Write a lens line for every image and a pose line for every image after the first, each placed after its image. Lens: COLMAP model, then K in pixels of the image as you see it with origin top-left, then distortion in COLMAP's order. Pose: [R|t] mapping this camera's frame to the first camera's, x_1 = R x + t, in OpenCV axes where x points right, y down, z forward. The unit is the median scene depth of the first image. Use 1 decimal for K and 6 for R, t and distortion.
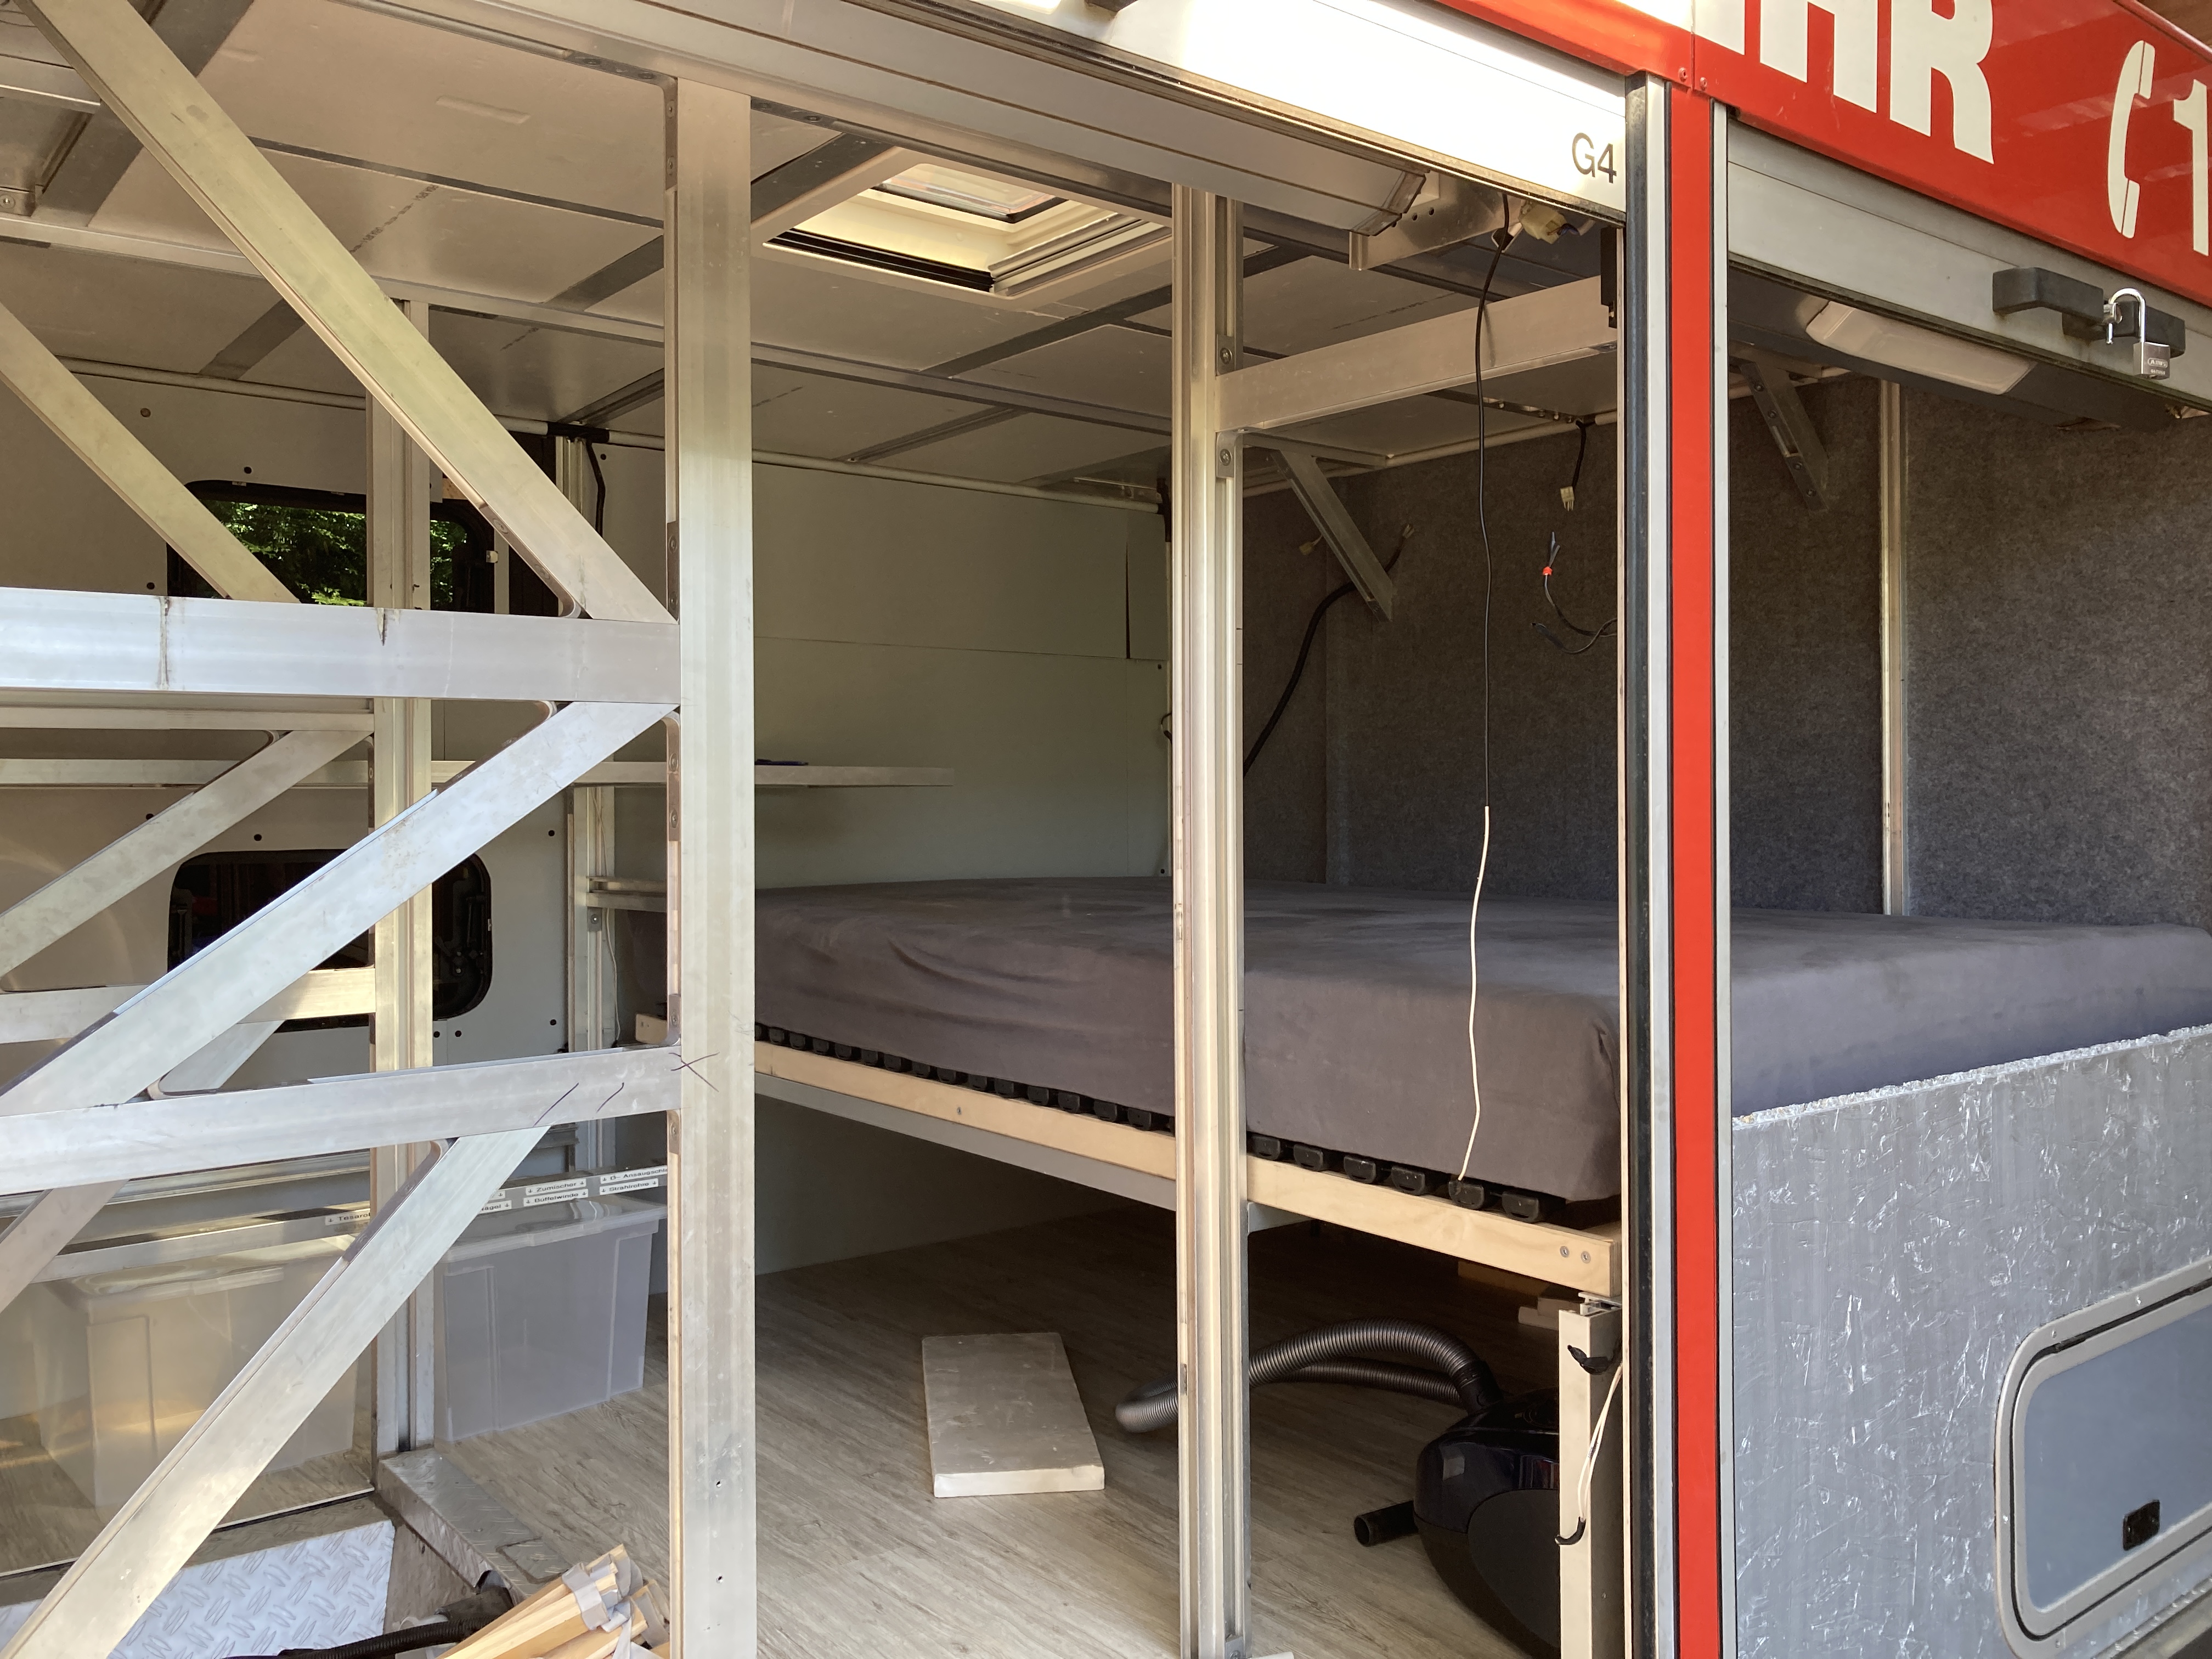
lens RADIAL K [[1814.4, 0, 1113.8], [0, 1814.4, 785.1], [0, 0, 1]] dist [0.004791, 0.006419]
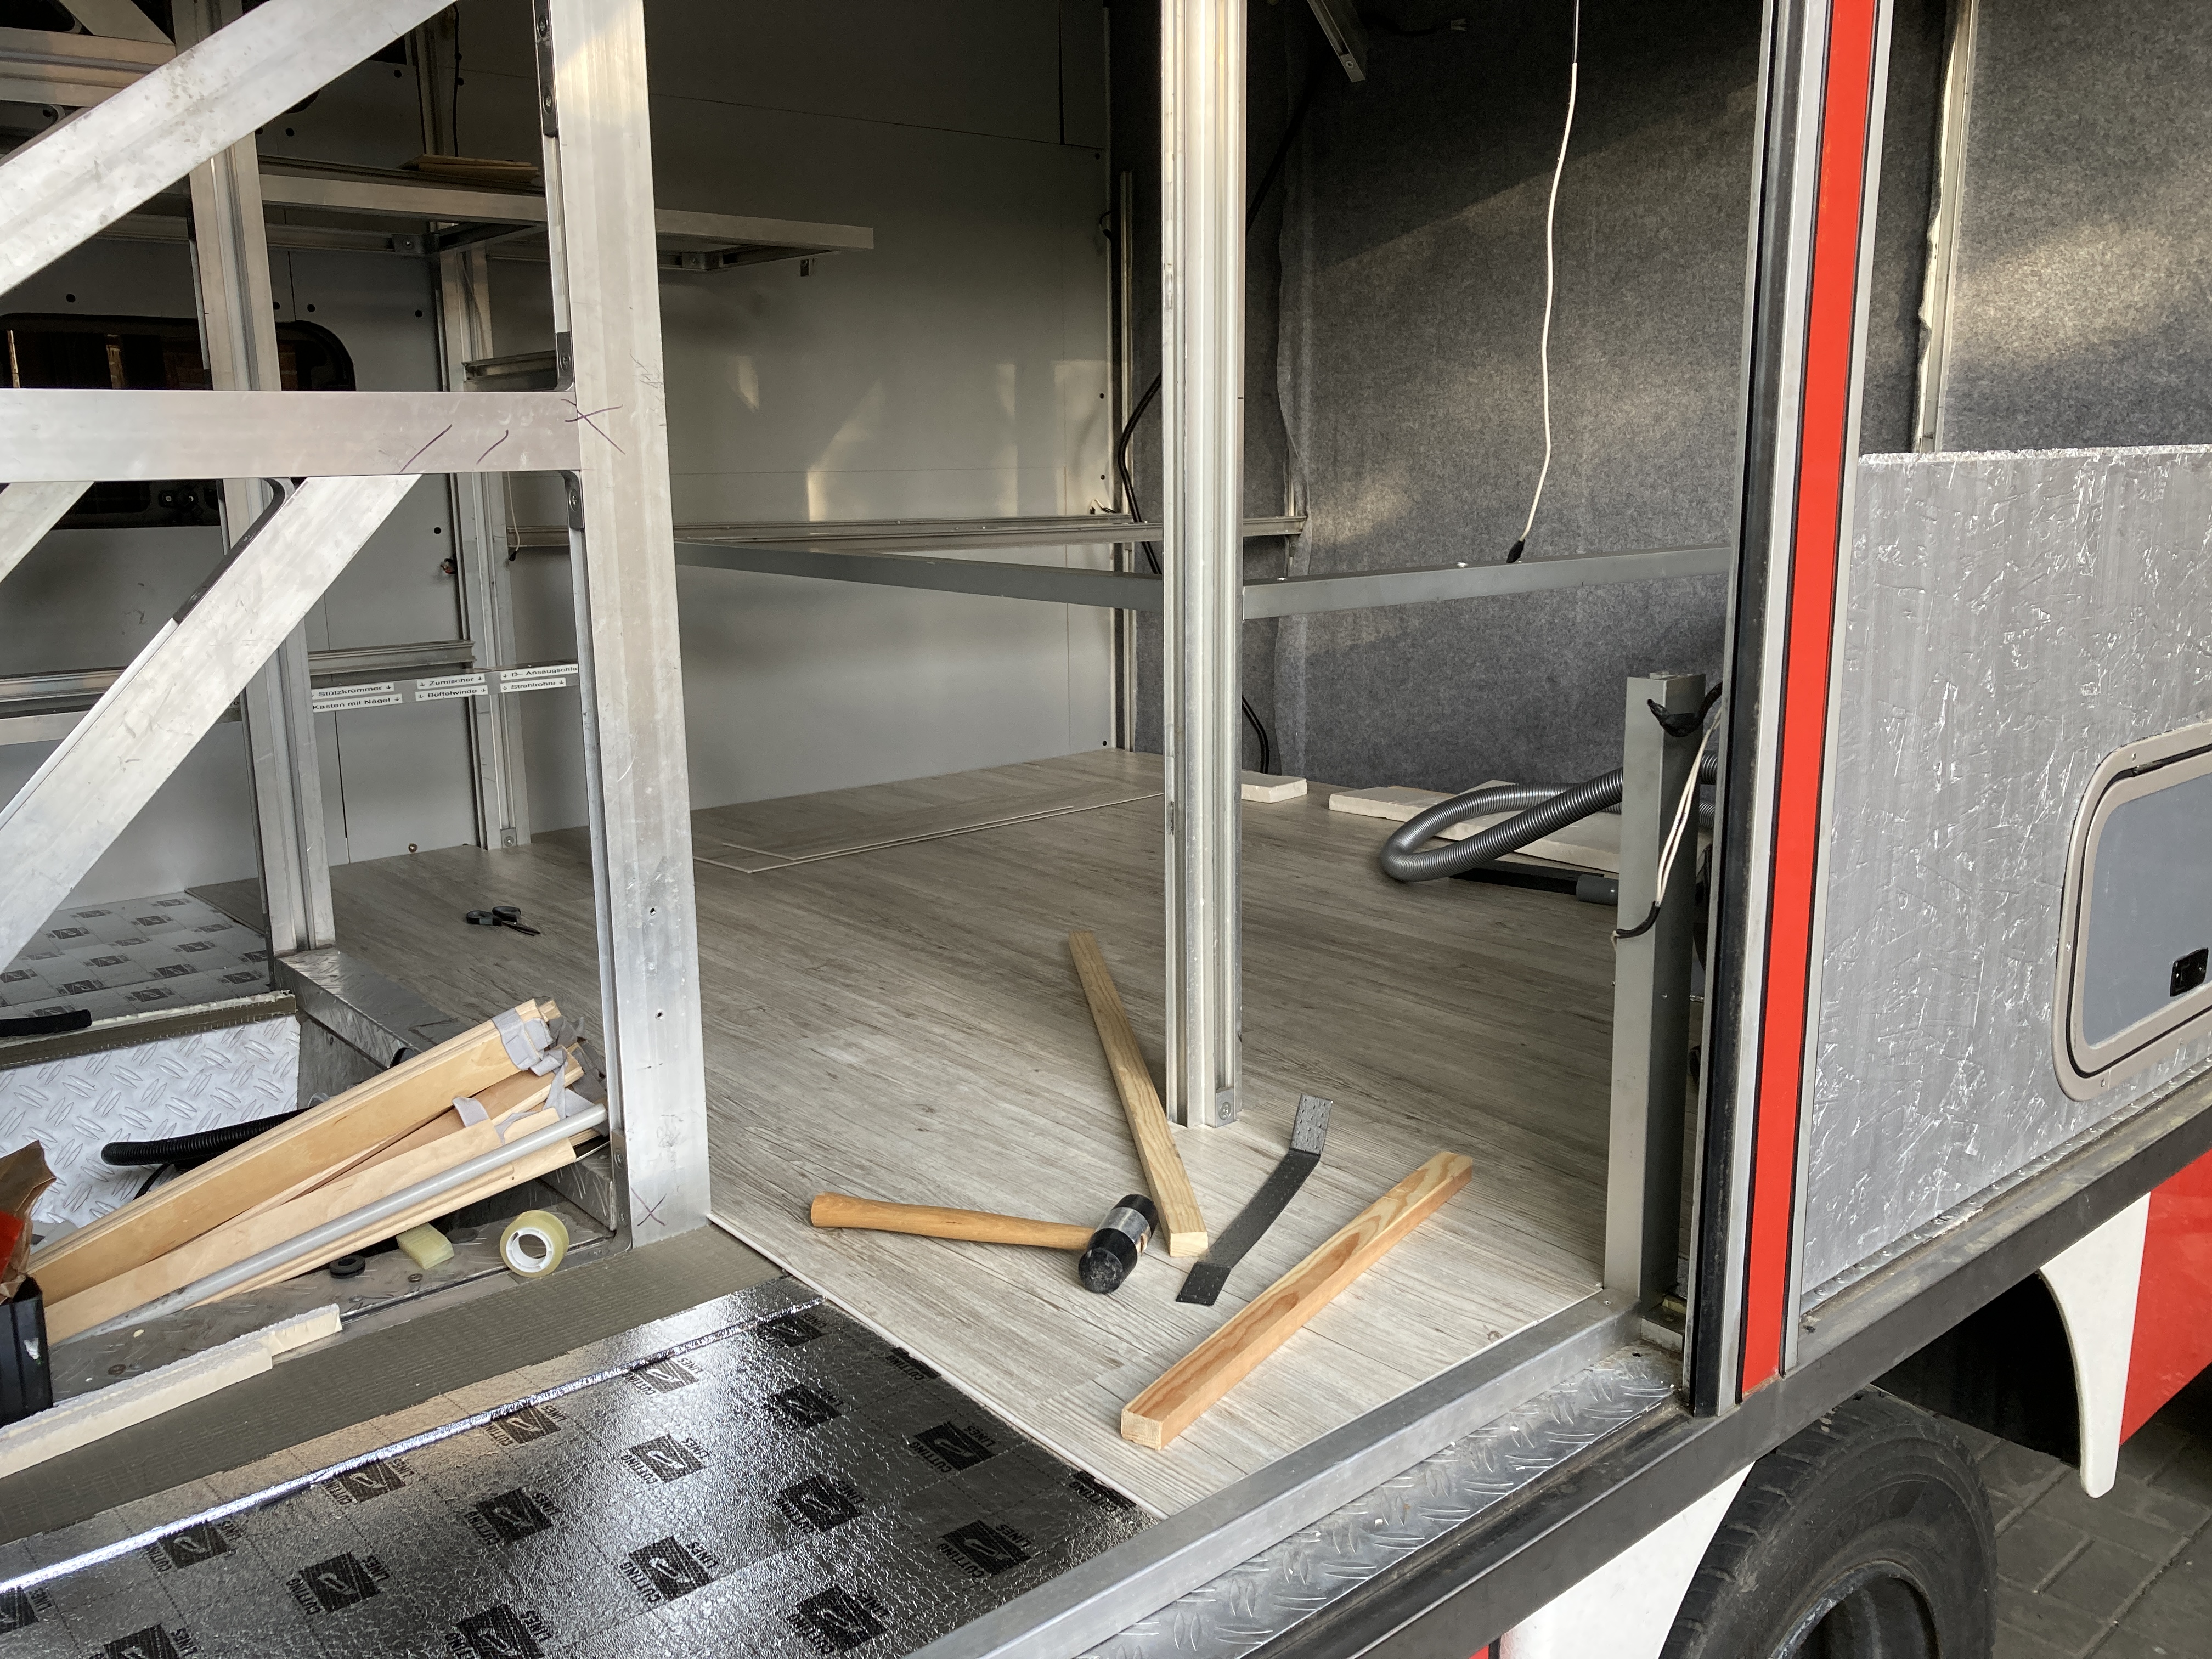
lens RADIAL K [[1789.9, 0, 1075.4], [0, 1789.9, 826.6], [0, 0, 1]] dist [0.043498, -0.064224]
pose [[0.999389, -0.013868, 0.032090, -0.038010], [0.006971, 0.978566, 0.205816, 0.154678], [-0.034256, -0.205466, 0.978064, 0.143147]]
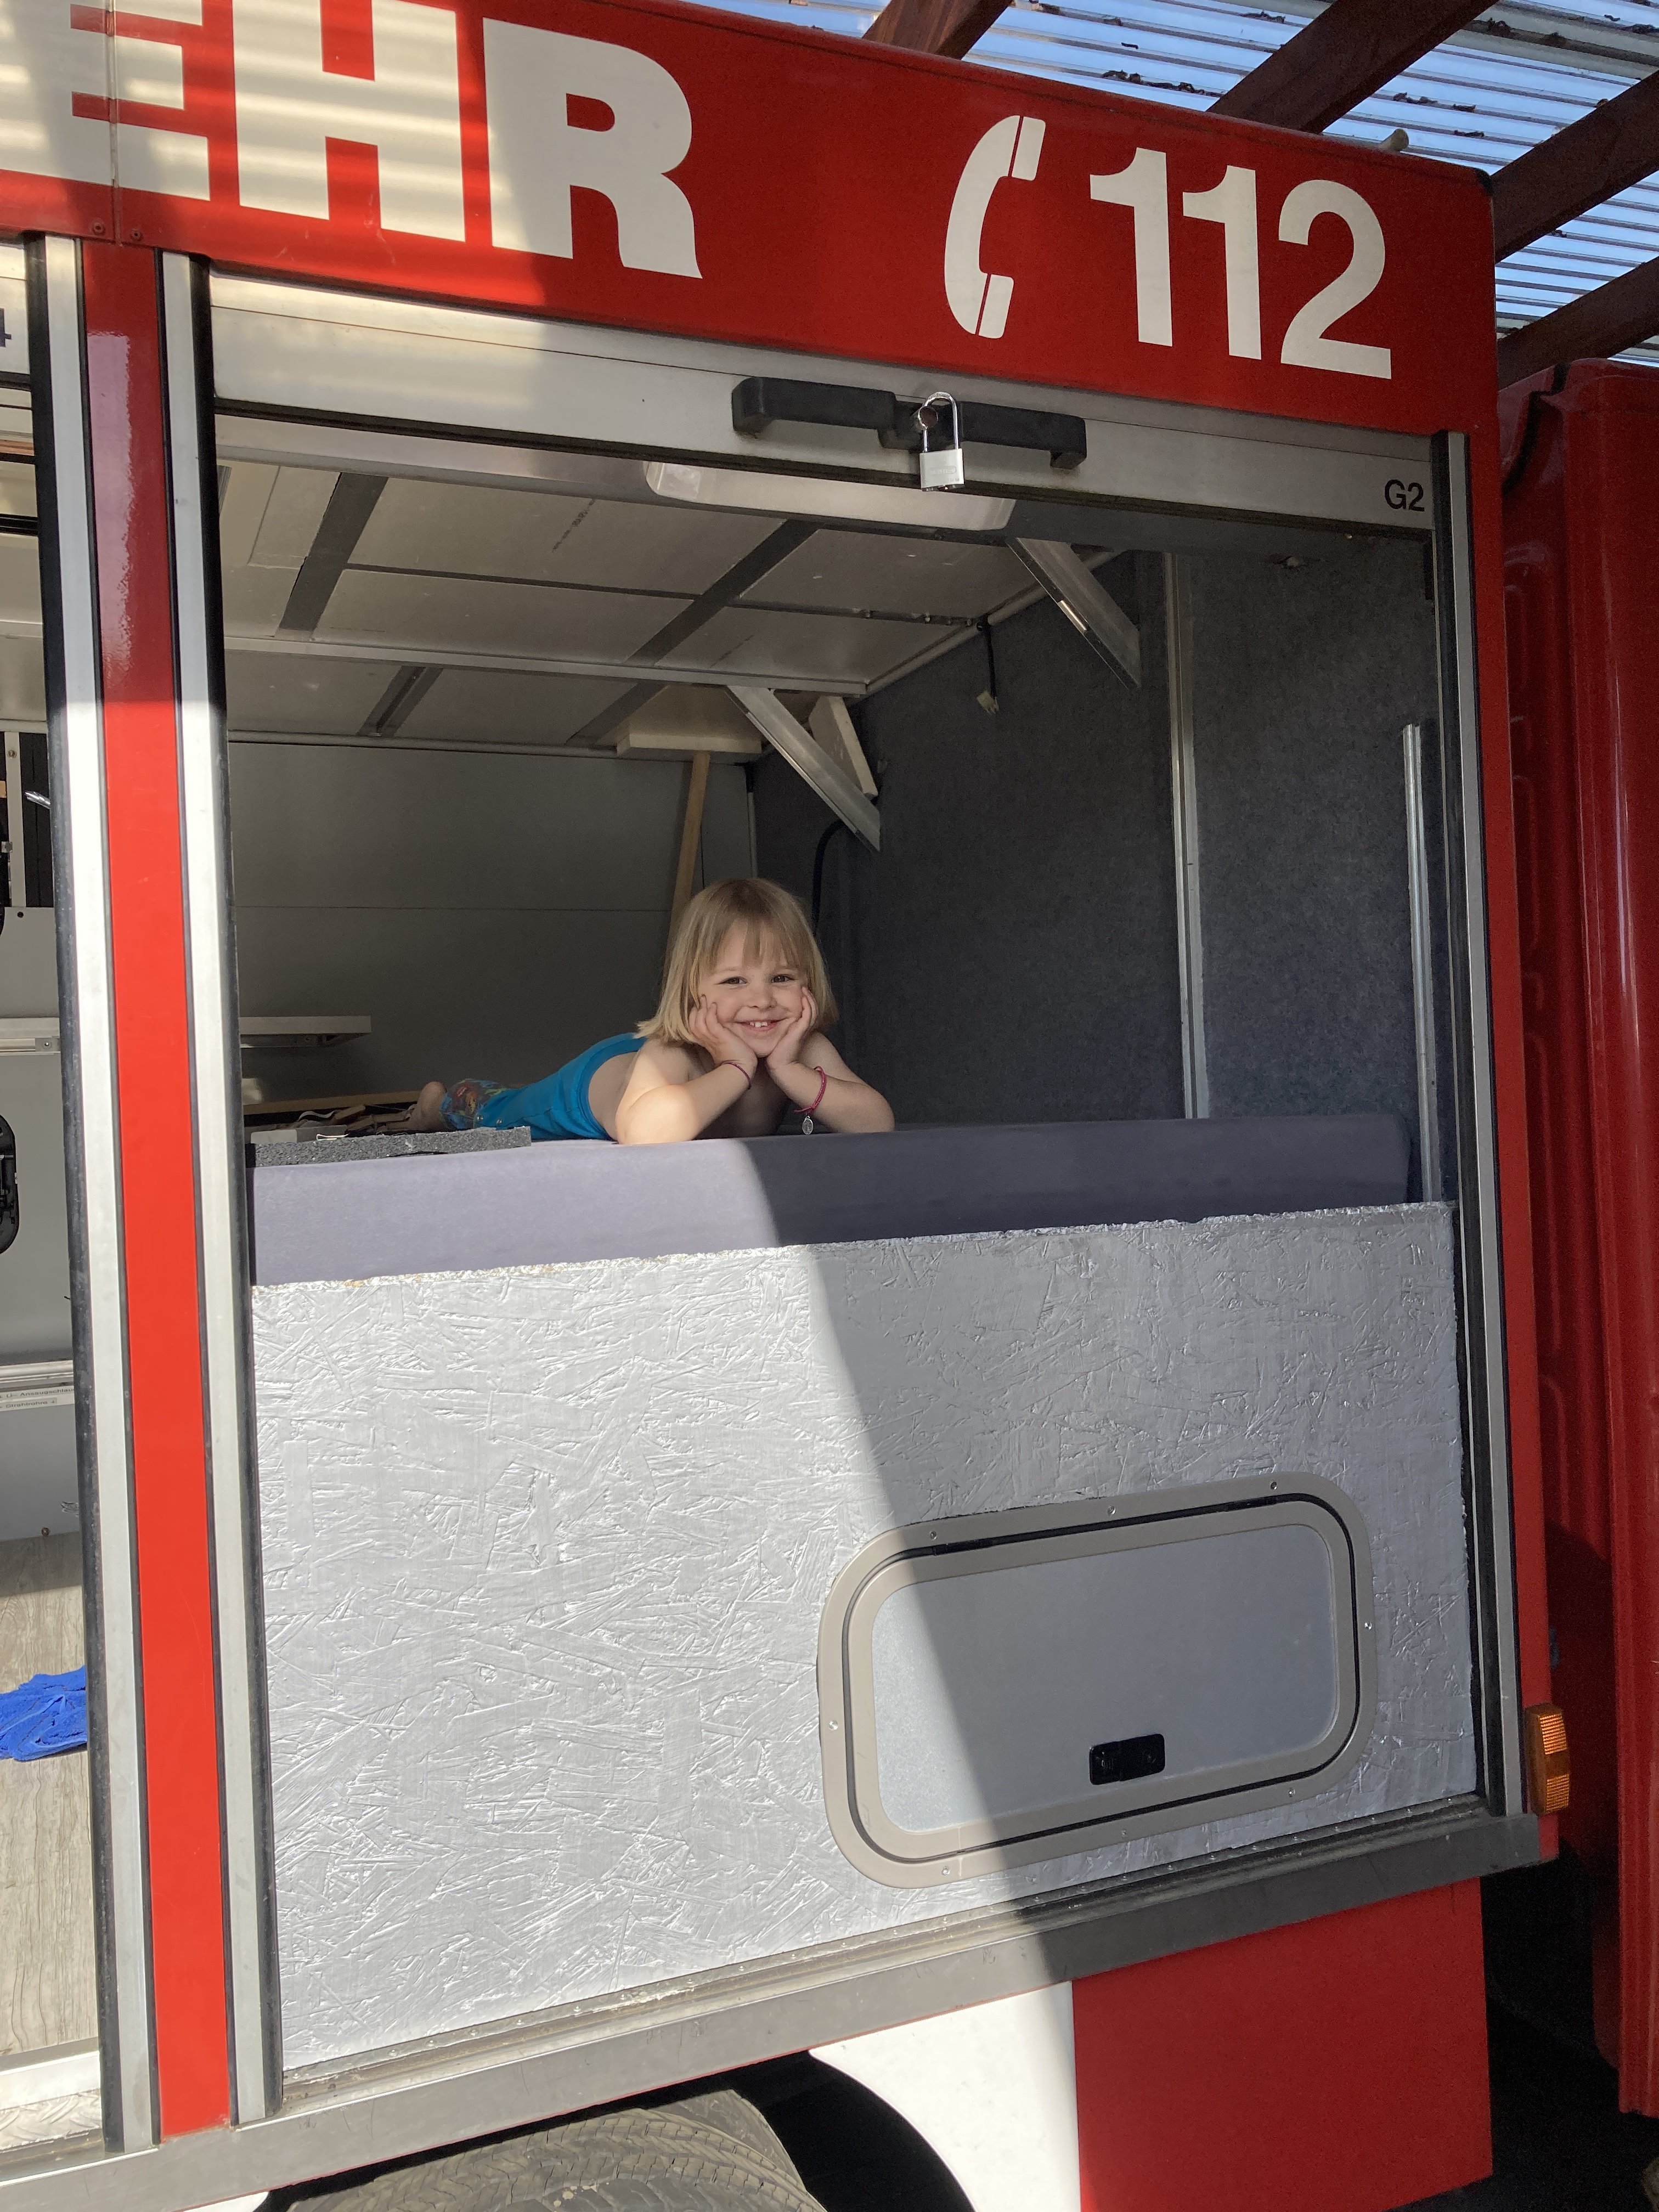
lens RADIAL K [[1789.9, 0, 829.5], [0, 1789.9, 1106.0], [0, 0, 1]] dist [0.043498, -0.064224]
pose [[0.961854, -0.031166, -0.271784, 0.738424], [0.033419, 0.999435, 0.003664, 0.081333], [0.271516, -0.012607, 0.962351, 0.111739]]
